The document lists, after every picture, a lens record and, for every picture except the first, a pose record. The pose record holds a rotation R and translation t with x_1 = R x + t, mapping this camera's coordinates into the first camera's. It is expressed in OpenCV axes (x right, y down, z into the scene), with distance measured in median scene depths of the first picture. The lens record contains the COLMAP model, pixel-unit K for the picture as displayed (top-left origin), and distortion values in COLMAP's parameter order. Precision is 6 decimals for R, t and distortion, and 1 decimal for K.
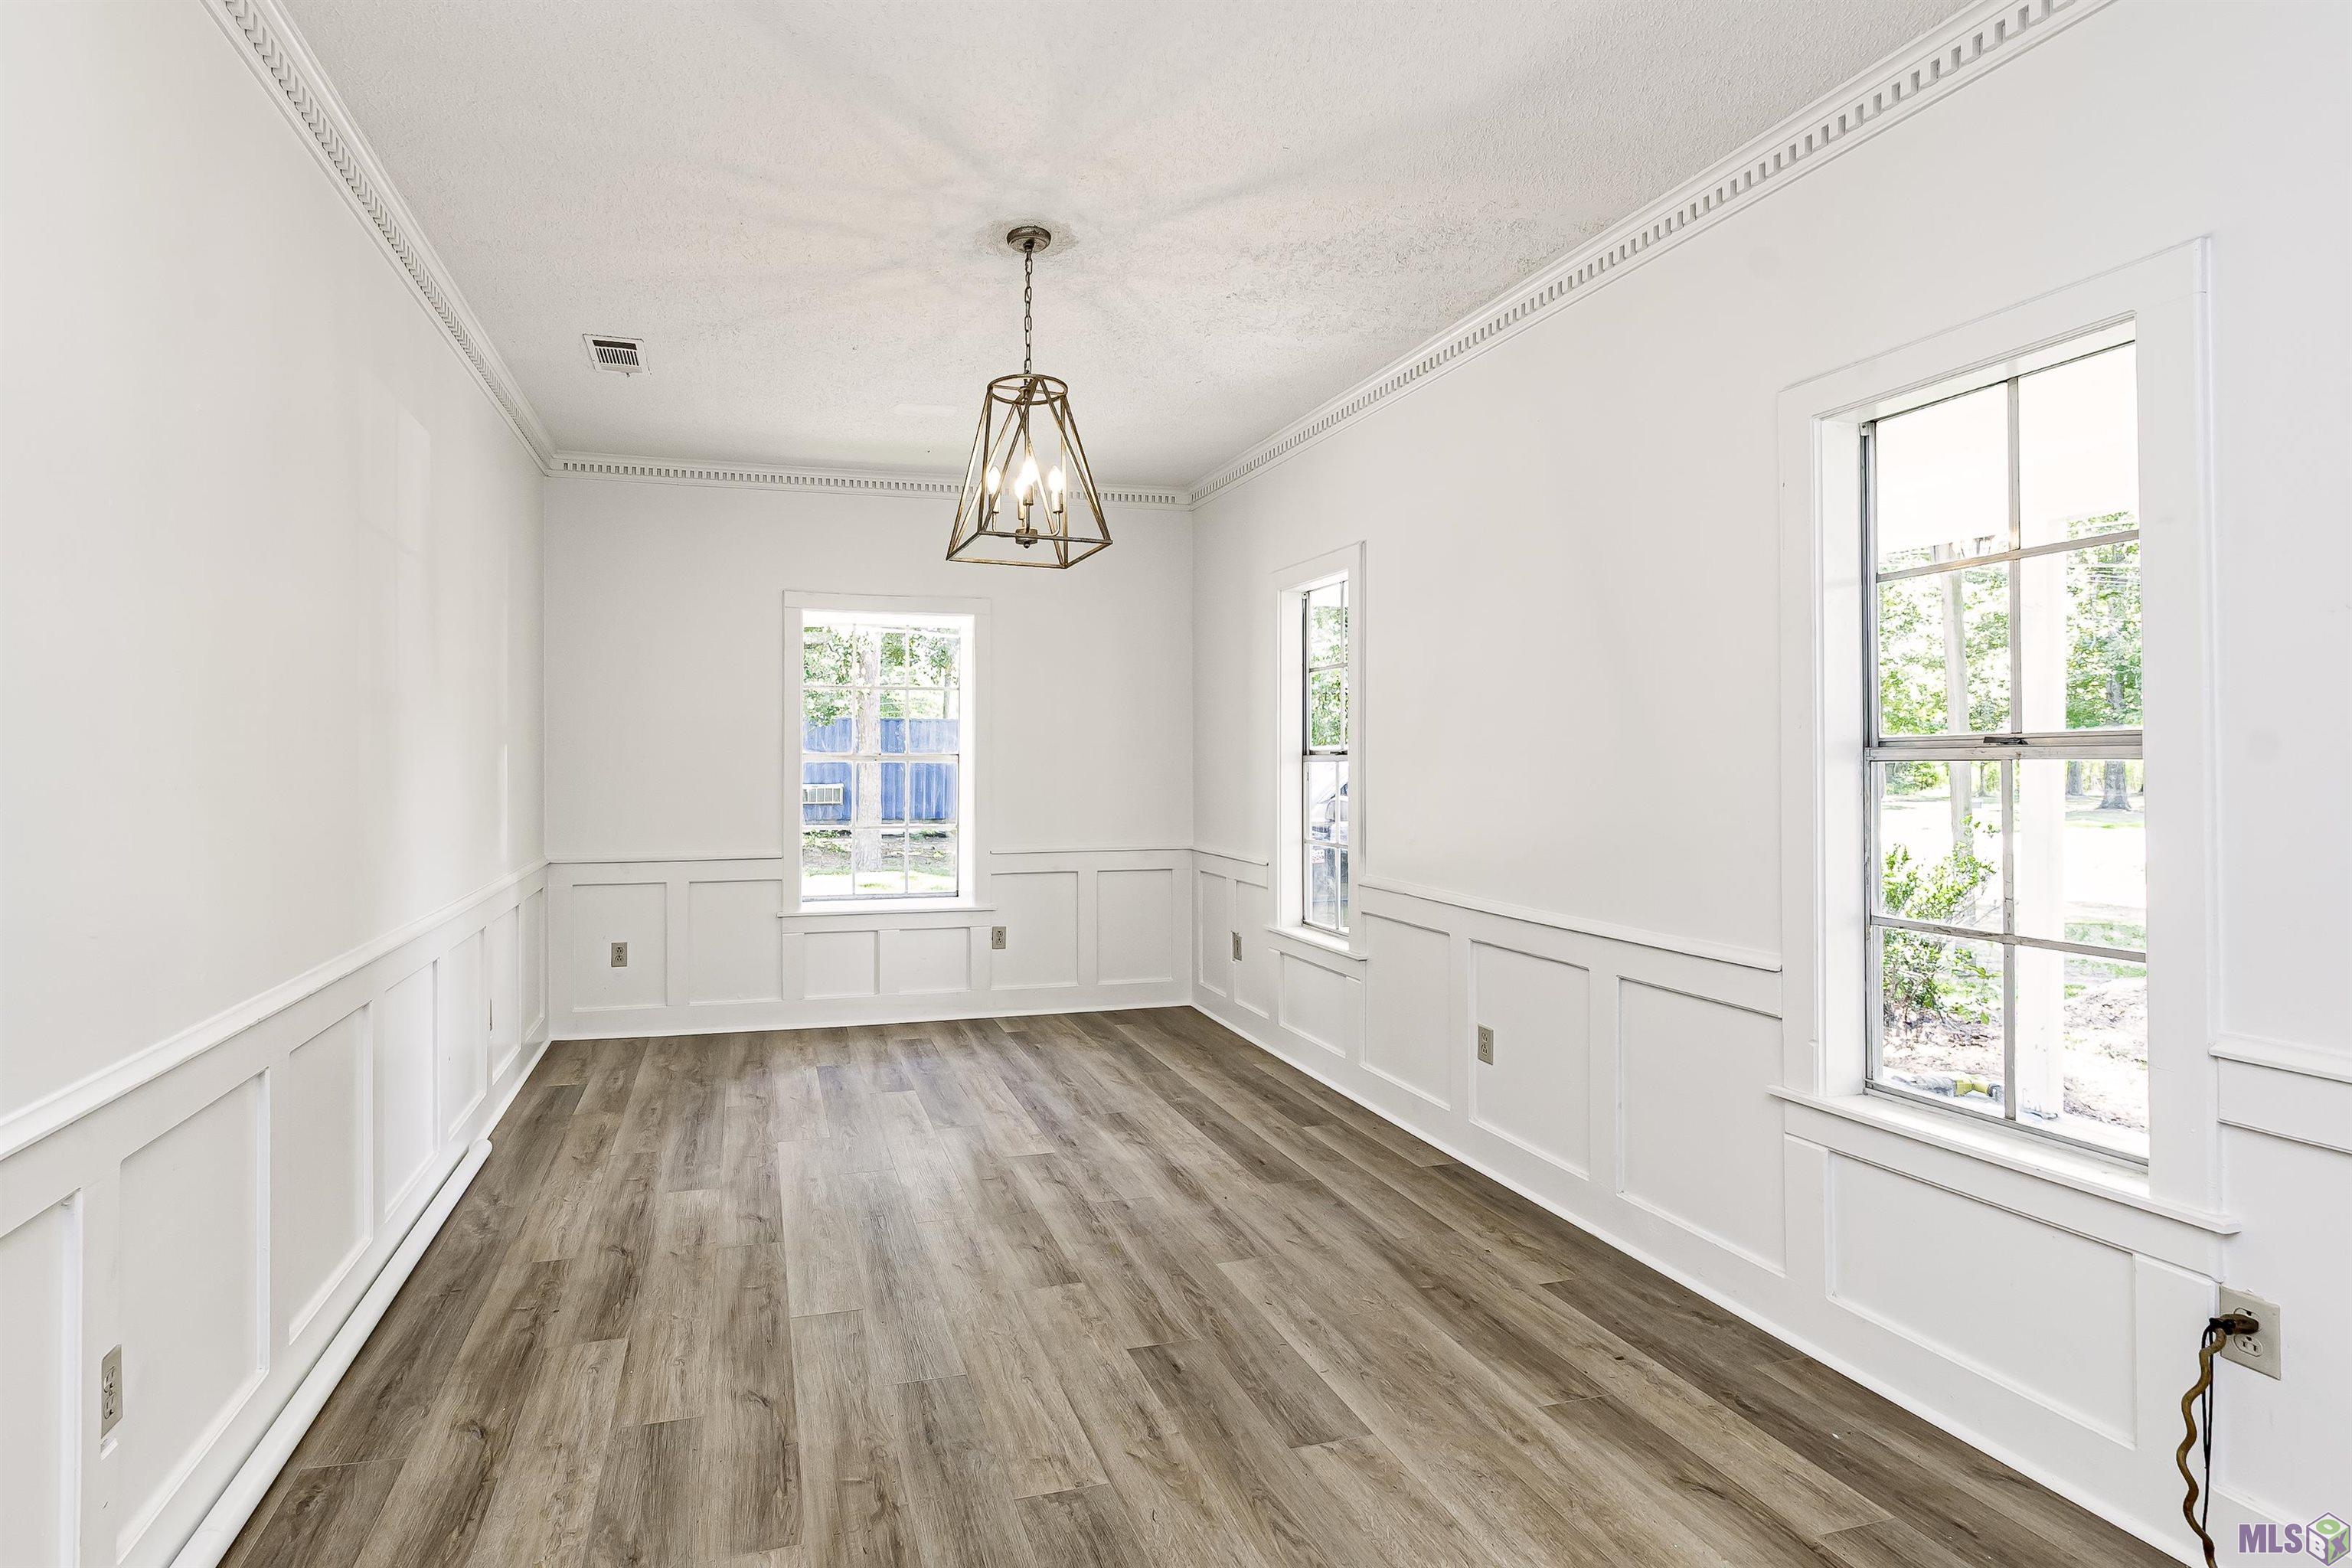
lens RADIAL K [[1040.0, 0, 1170.9], [0, 1040.0, 775.7], [0, 0, 1]] dist [-0.001513, -0.000291]
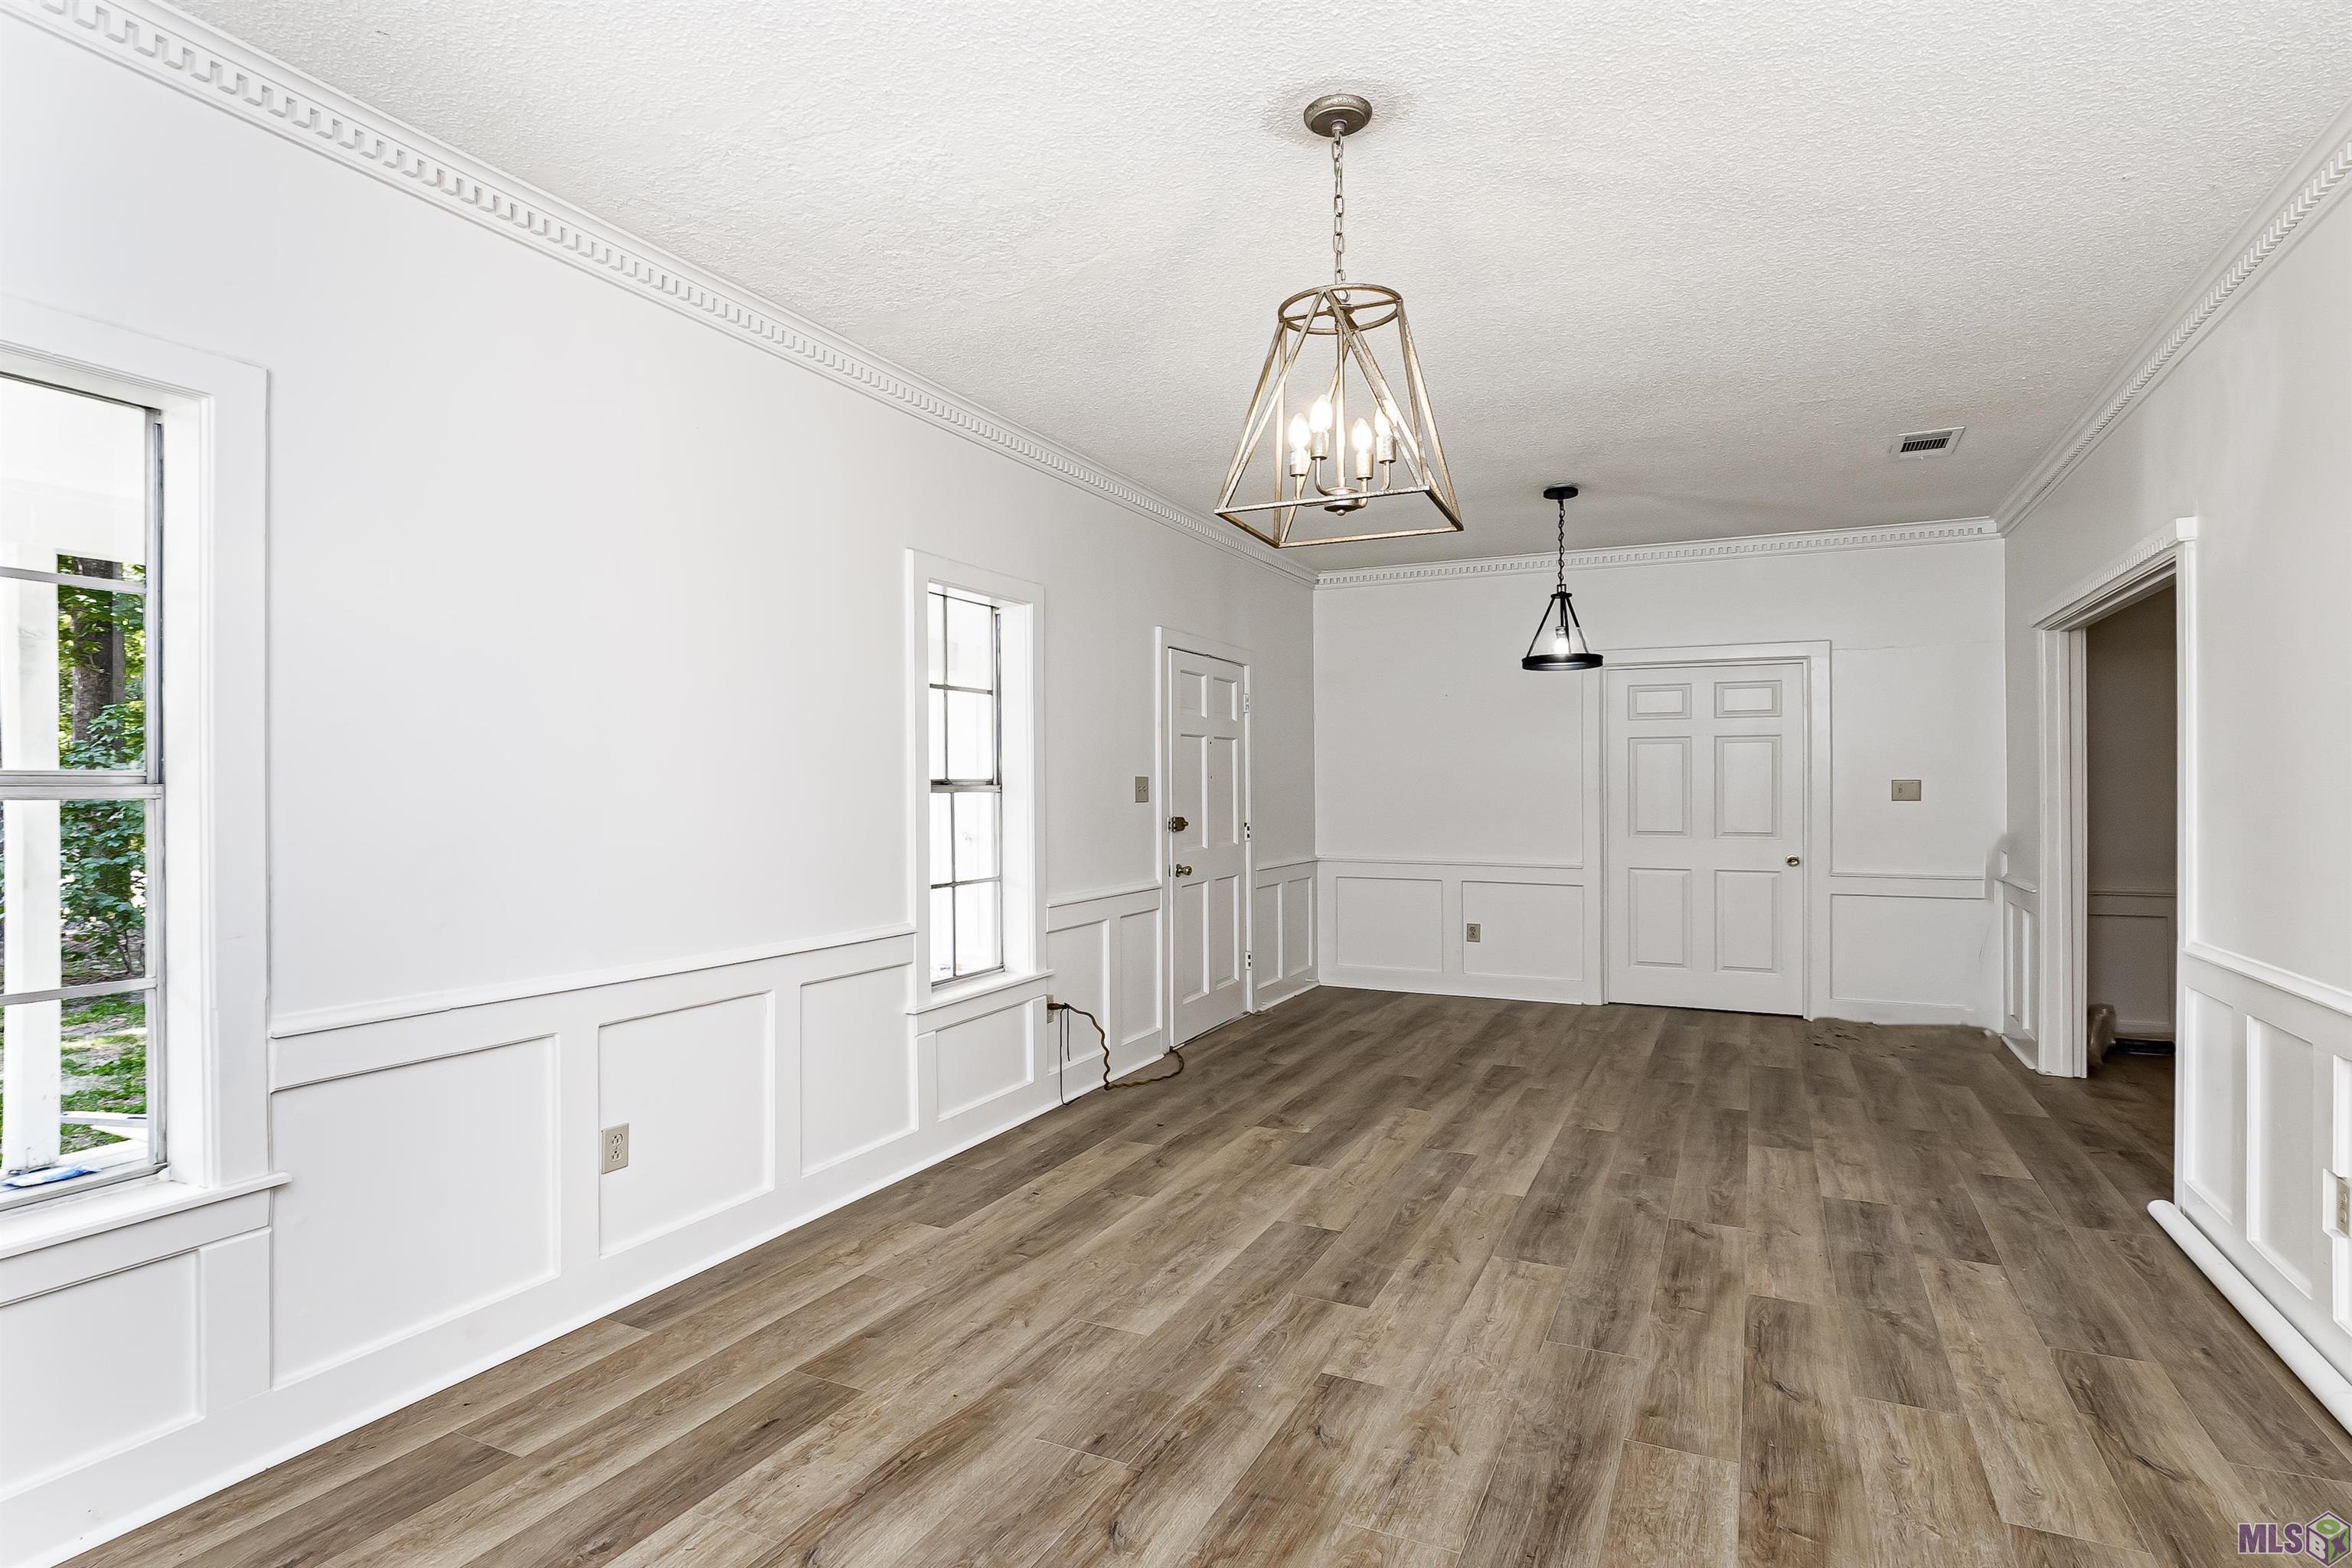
lens RADIAL K [[1040.0, 0, 1170.9], [0, 1040.0, 775.7], [0, 0, 1]] dist [-0.001513, -0.000291]
pose [[-0.619475, -0.000365, 0.785017, -0.637571], [0.008844, 0.999933, 0.007445, 0.054116], [-0.784967, 0.011555, -0.619430, 1.625684]]
